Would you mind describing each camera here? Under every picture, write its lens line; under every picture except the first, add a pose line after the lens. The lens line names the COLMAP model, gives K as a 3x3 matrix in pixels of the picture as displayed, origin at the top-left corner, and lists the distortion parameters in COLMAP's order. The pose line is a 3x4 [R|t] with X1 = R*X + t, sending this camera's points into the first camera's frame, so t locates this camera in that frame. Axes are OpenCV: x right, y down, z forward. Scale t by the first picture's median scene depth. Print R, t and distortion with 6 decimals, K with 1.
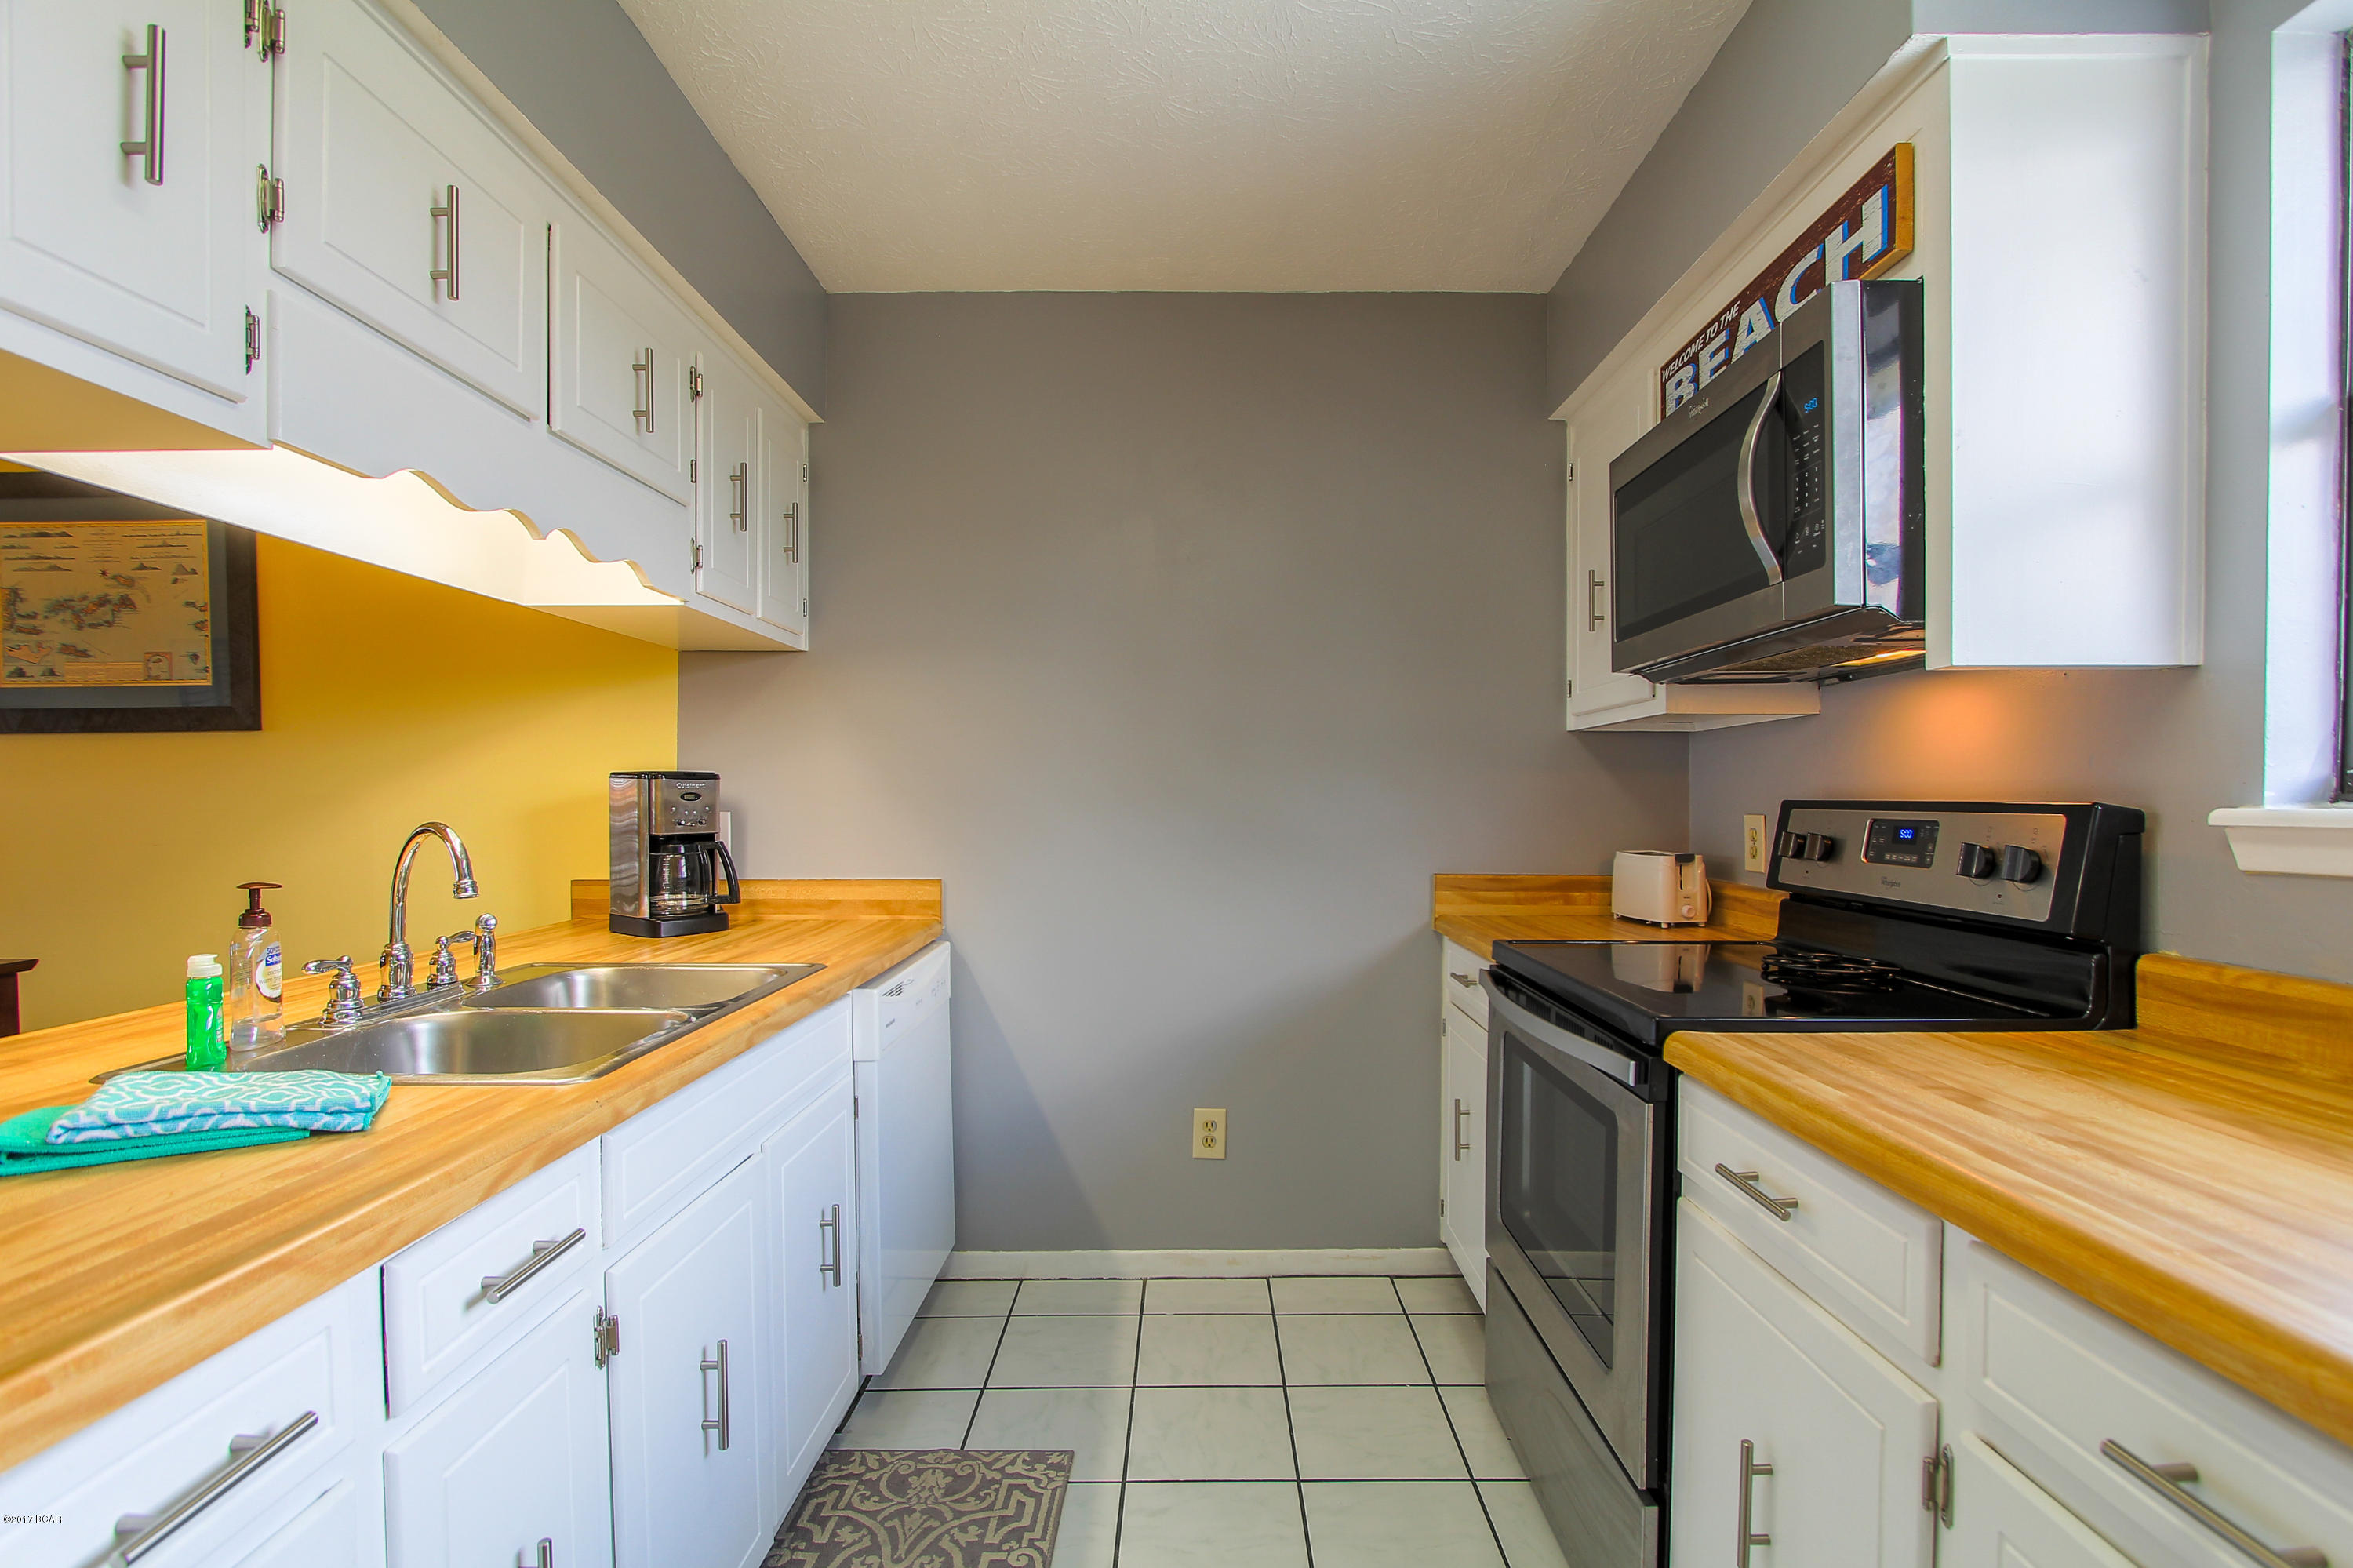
lens RADIAL K [[1096.3, 0, 1185.0], [0, 1096.3, 810.2], [0, 0, 1]] dist [-0.006331, 0.000226]
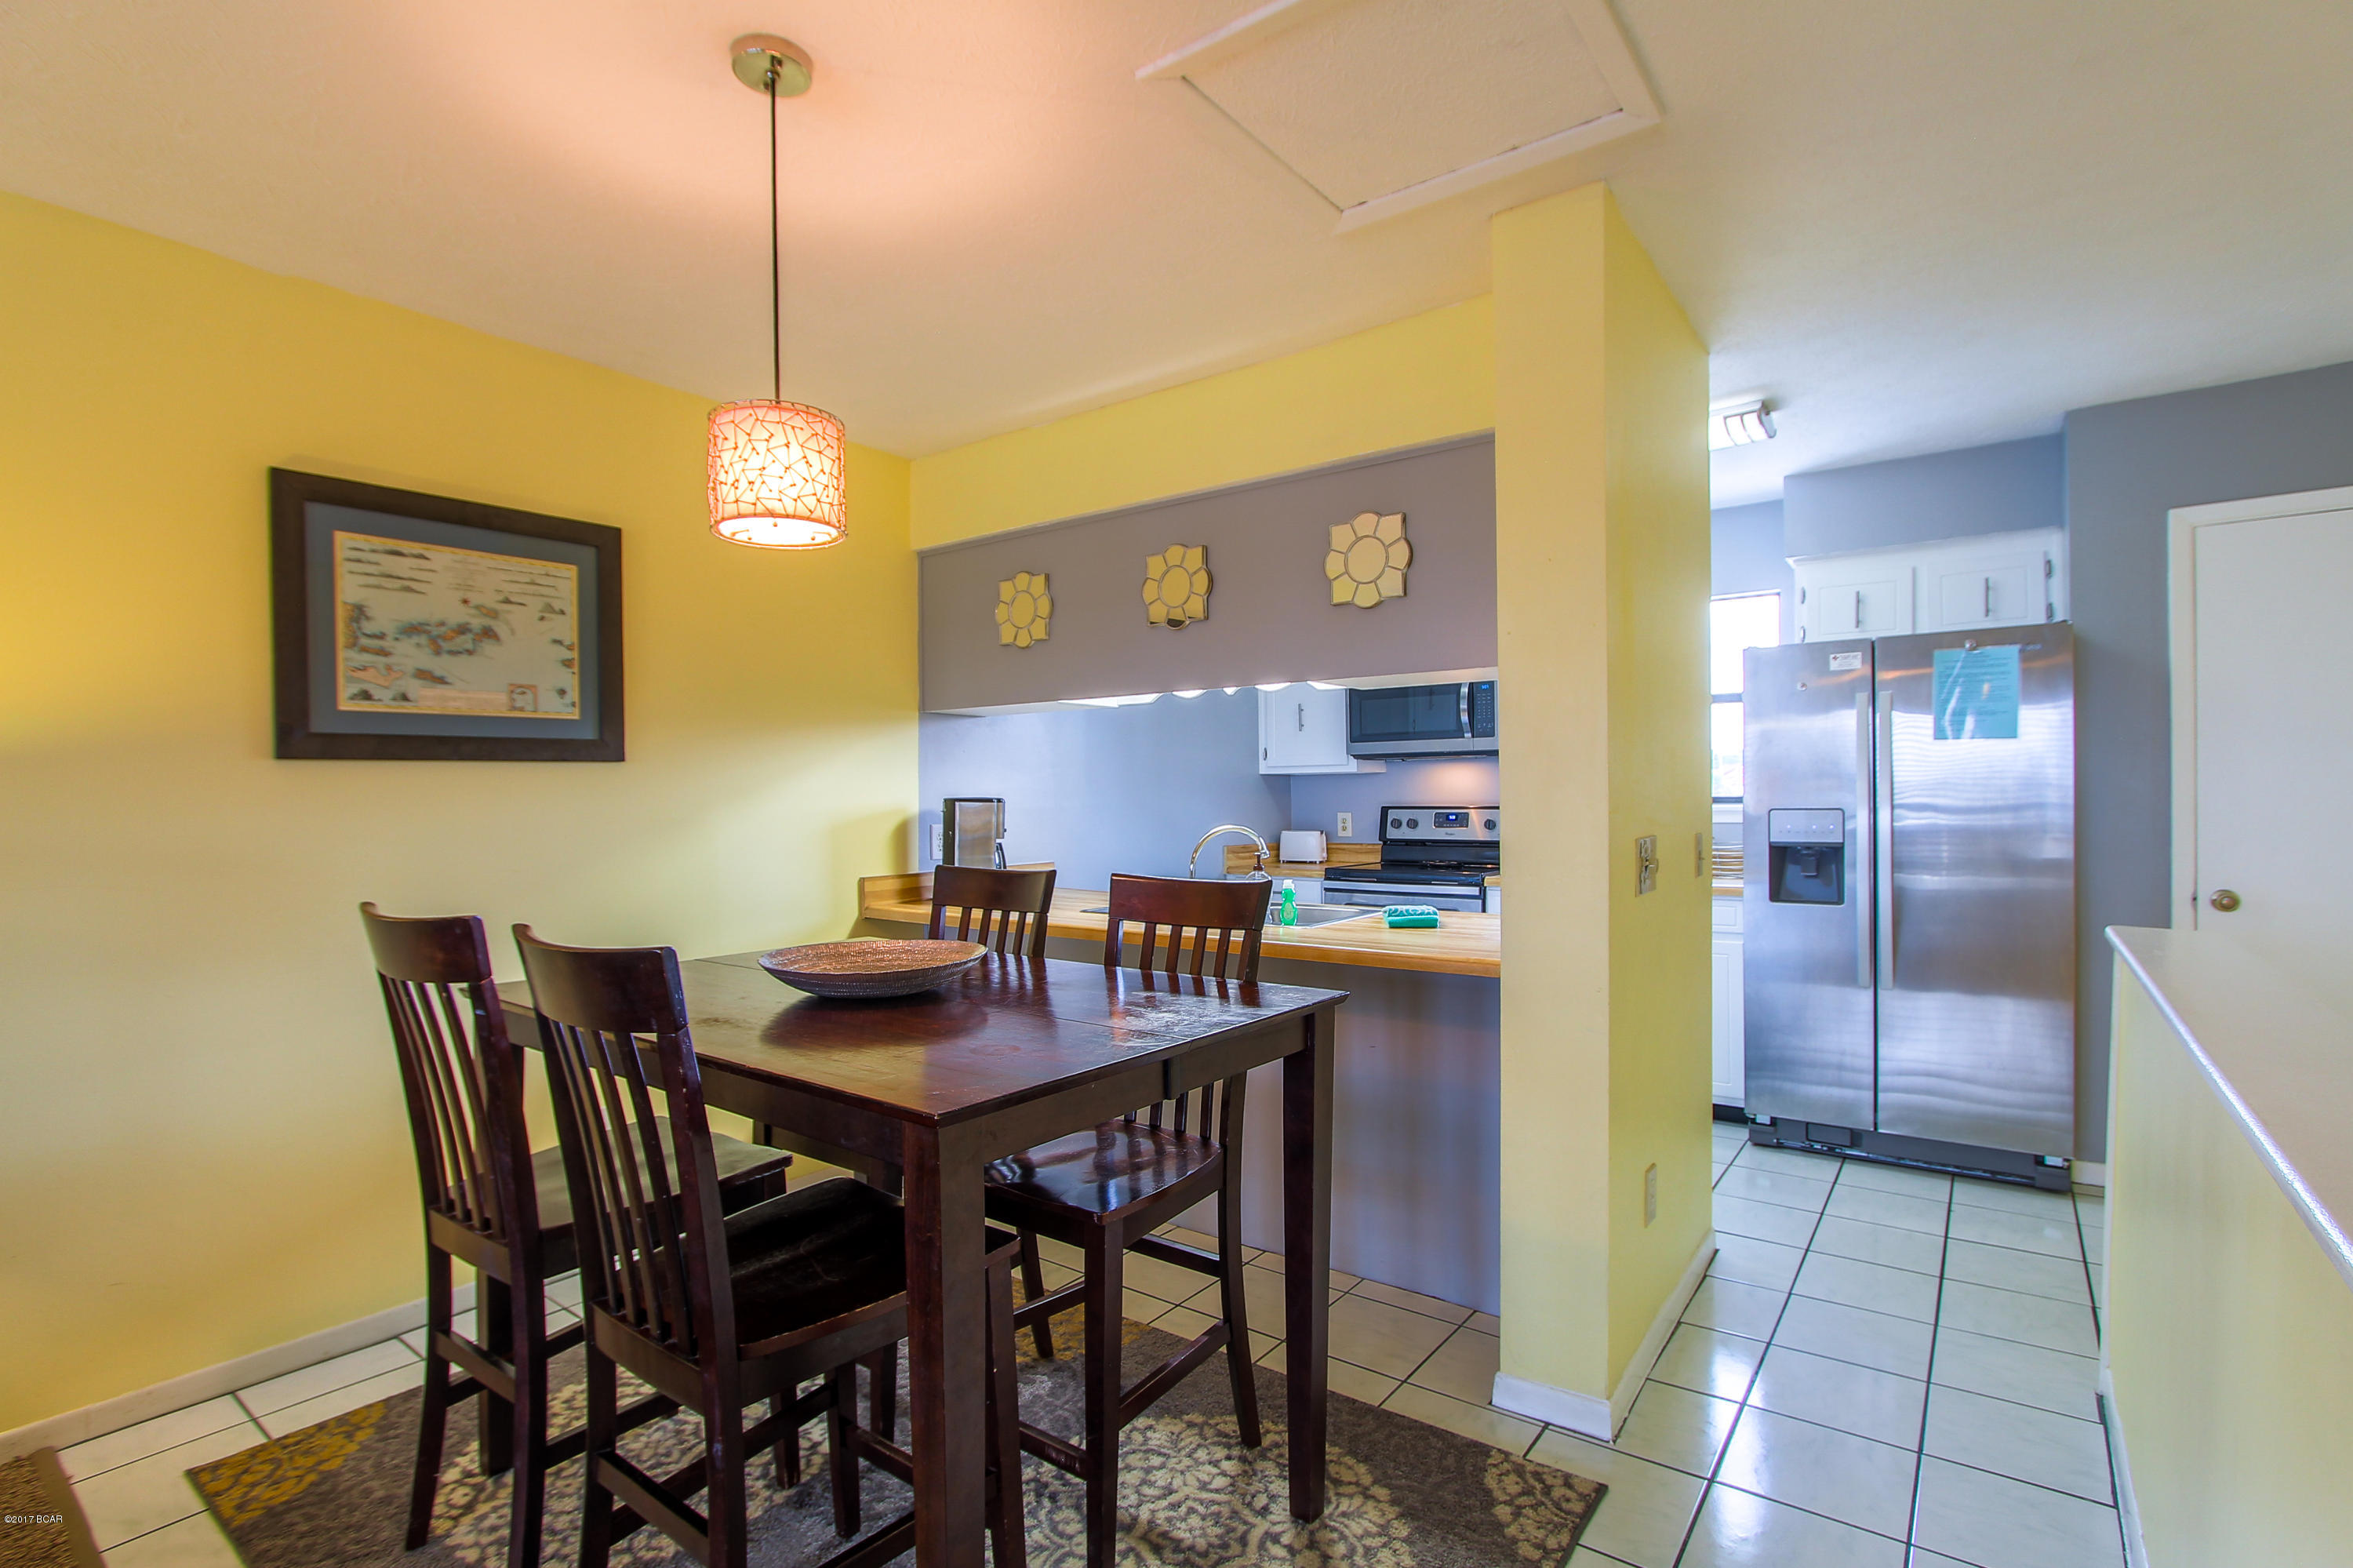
lens RADIAL K [[1096.3, 0, 1185.0], [0, 1096.3, 810.2], [0, 0, 1]] dist [-0.006331, 0.000226]
pose [[0.595612, -0.015983, 0.803114, -1.407078], [0.020982, 0.999770, 0.004336, -0.016607], [-0.802999, 0.014268, 0.595810, -0.125702]]
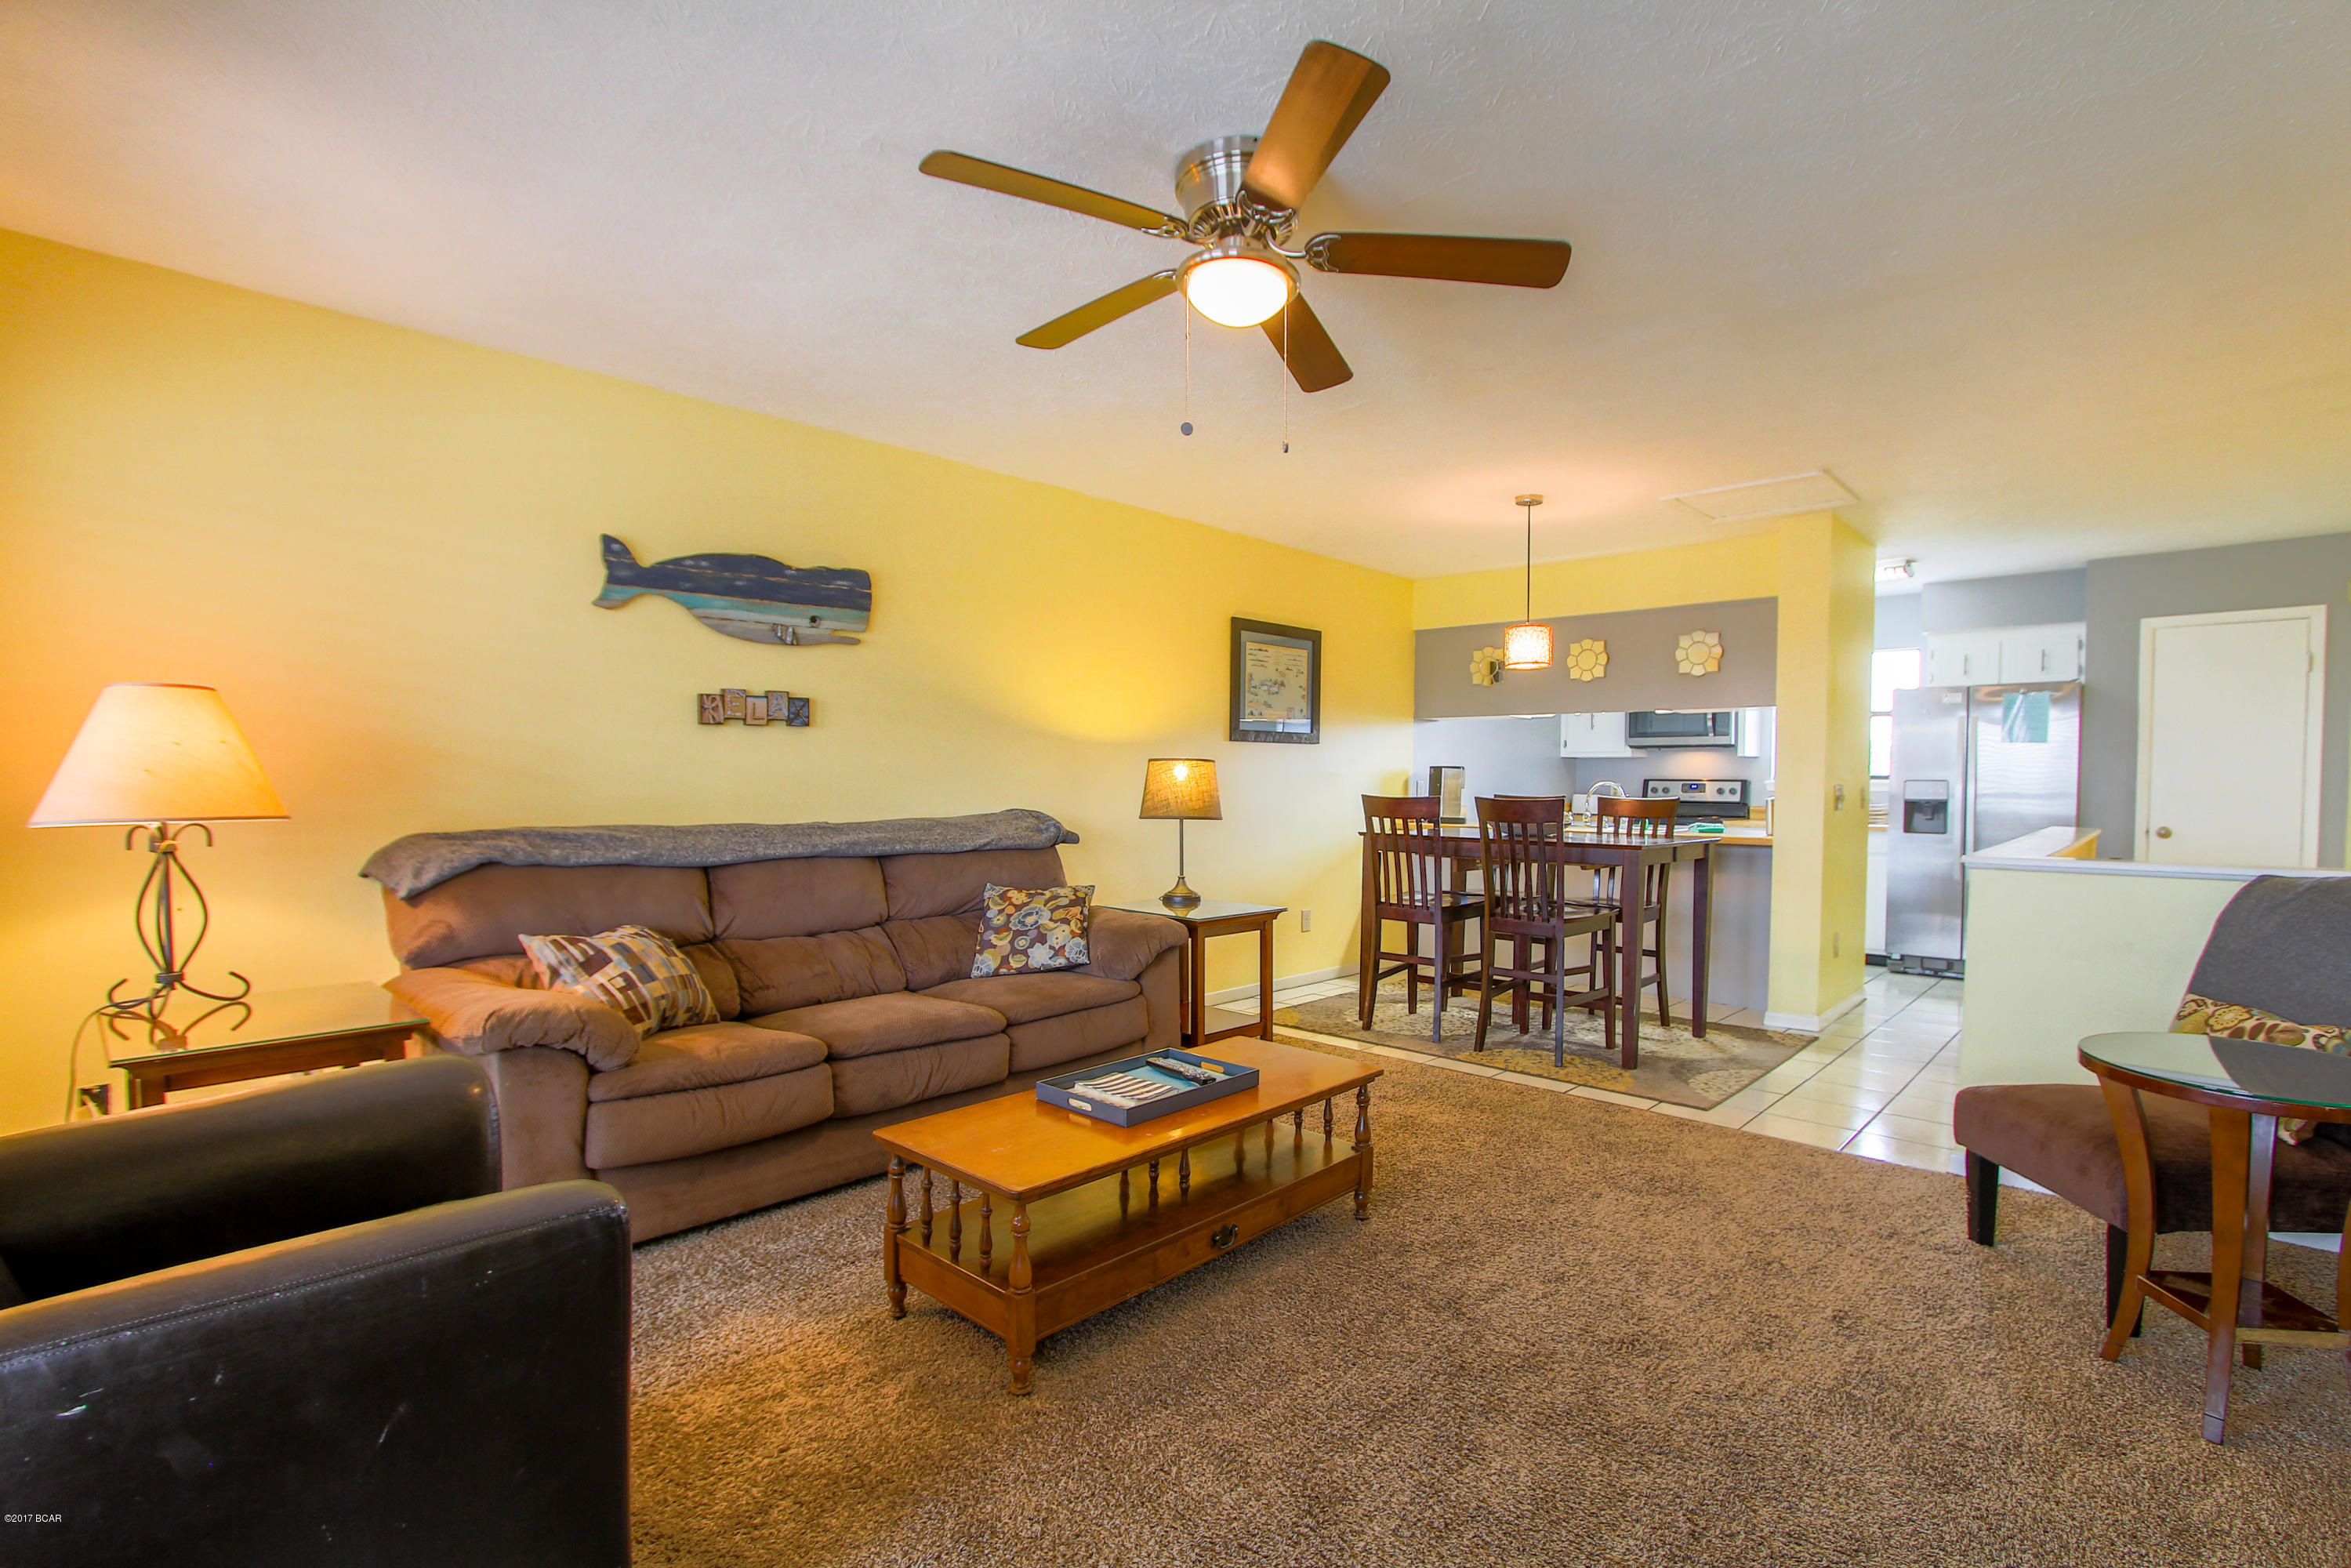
lens RADIAL K [[1095.4, 0, 1184.0], [0, 1095.4, 810.1], [0, 0, 1]] dist [-0.006331, 0.000226]
pose [[0.679719, -0.011980, 0.733375, -2.754605], [-0.000014, 0.999866, 0.016347, 0.030377], [-0.733473, -0.011122, 0.679628, -0.375401]]
